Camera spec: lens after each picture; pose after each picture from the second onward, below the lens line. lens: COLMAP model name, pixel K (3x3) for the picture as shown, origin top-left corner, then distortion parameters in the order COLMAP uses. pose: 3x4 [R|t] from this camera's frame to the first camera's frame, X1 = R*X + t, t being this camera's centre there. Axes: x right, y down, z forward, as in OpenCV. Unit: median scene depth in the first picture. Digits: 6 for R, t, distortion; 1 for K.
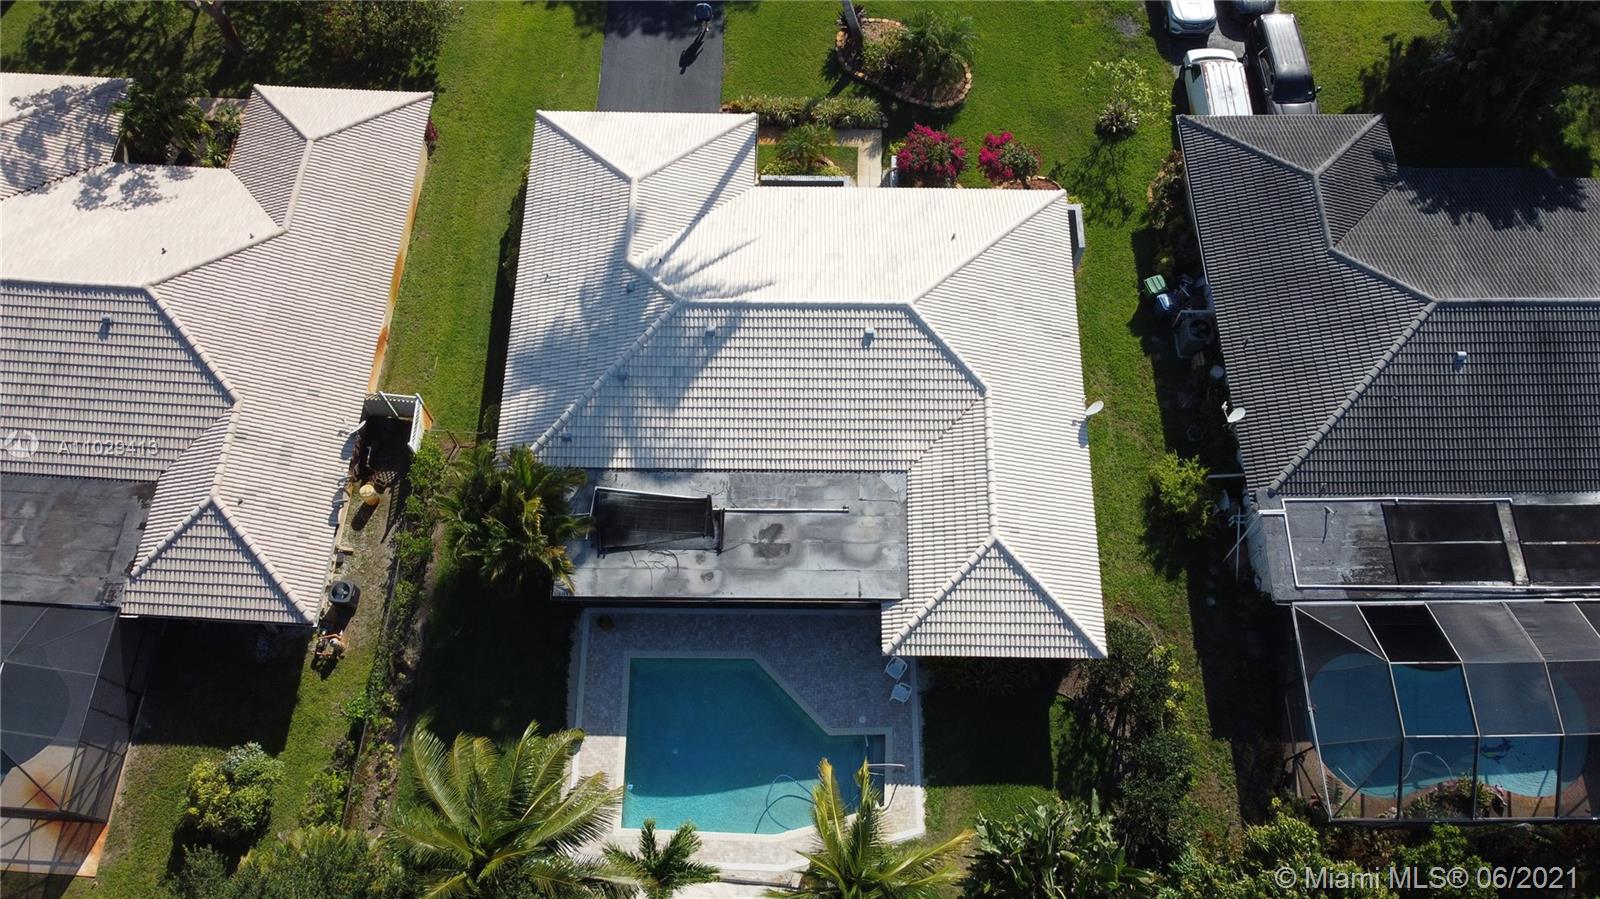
lens RADIAL K [[1176.6, 0, 800.0], [0, 1176.6, 449.5], [0, 0, 1]] dist [-0.026751, 0.001059]
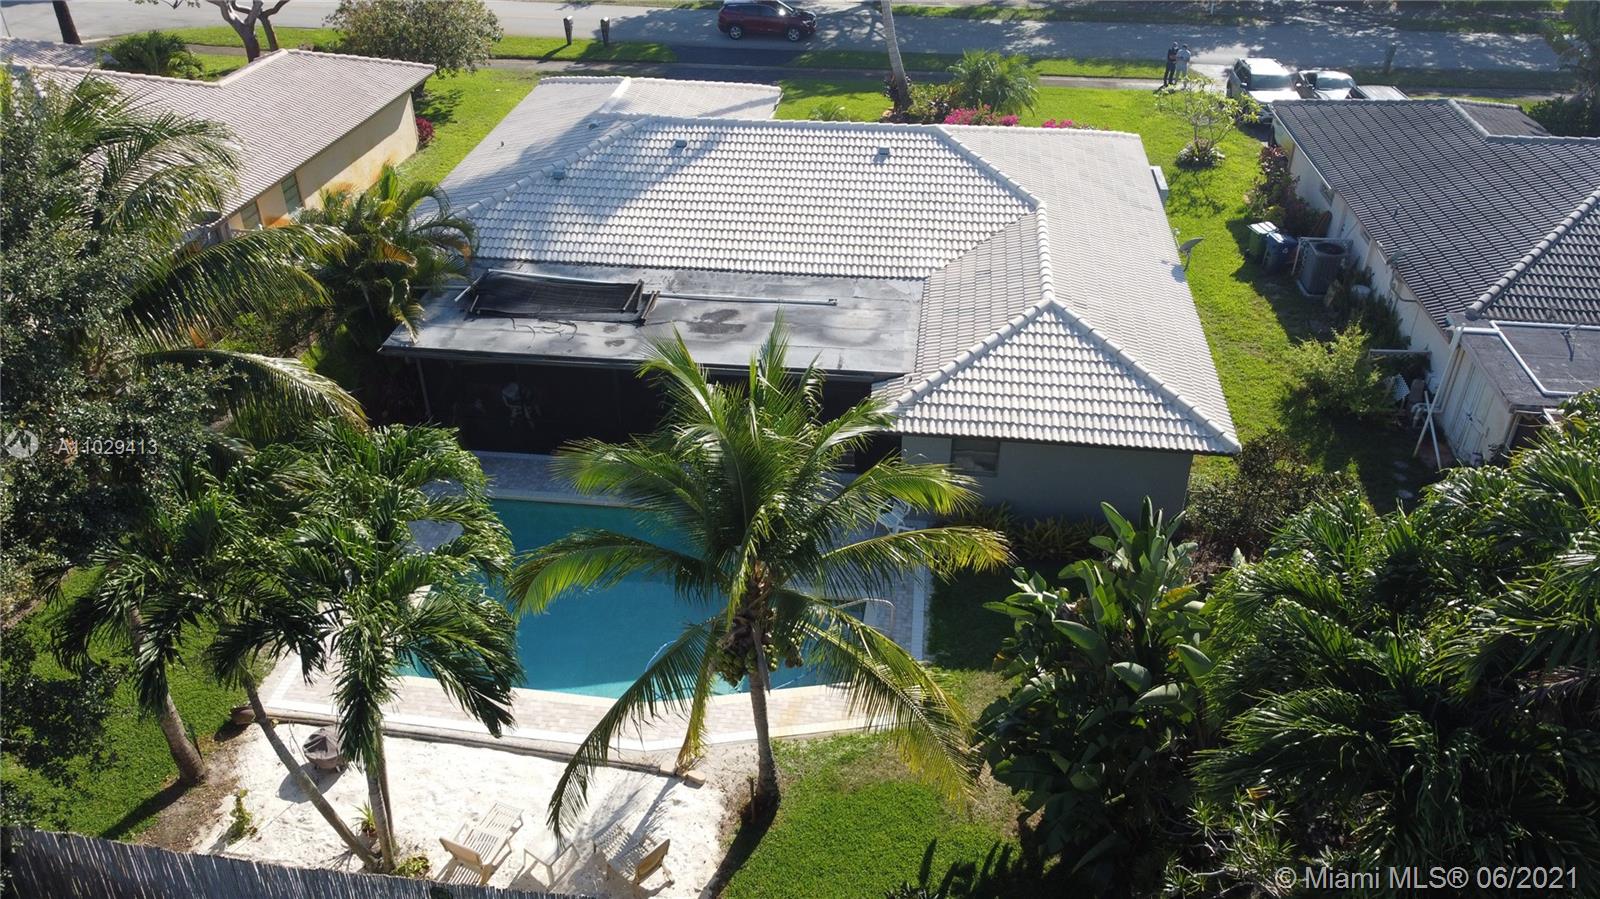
lens RADIAL K [[1176.6, 0, 800.0], [0, 1176.6, 449.5], [0, 0, 1]] dist [-0.026751, 0.001059]
pose [[0.994104, 0.056443, -0.092579, 0.089768], [-0.095829, 0.856822, -0.506628, 0.481404], [0.050728, 0.512513, 0.857180, 0.457617]]
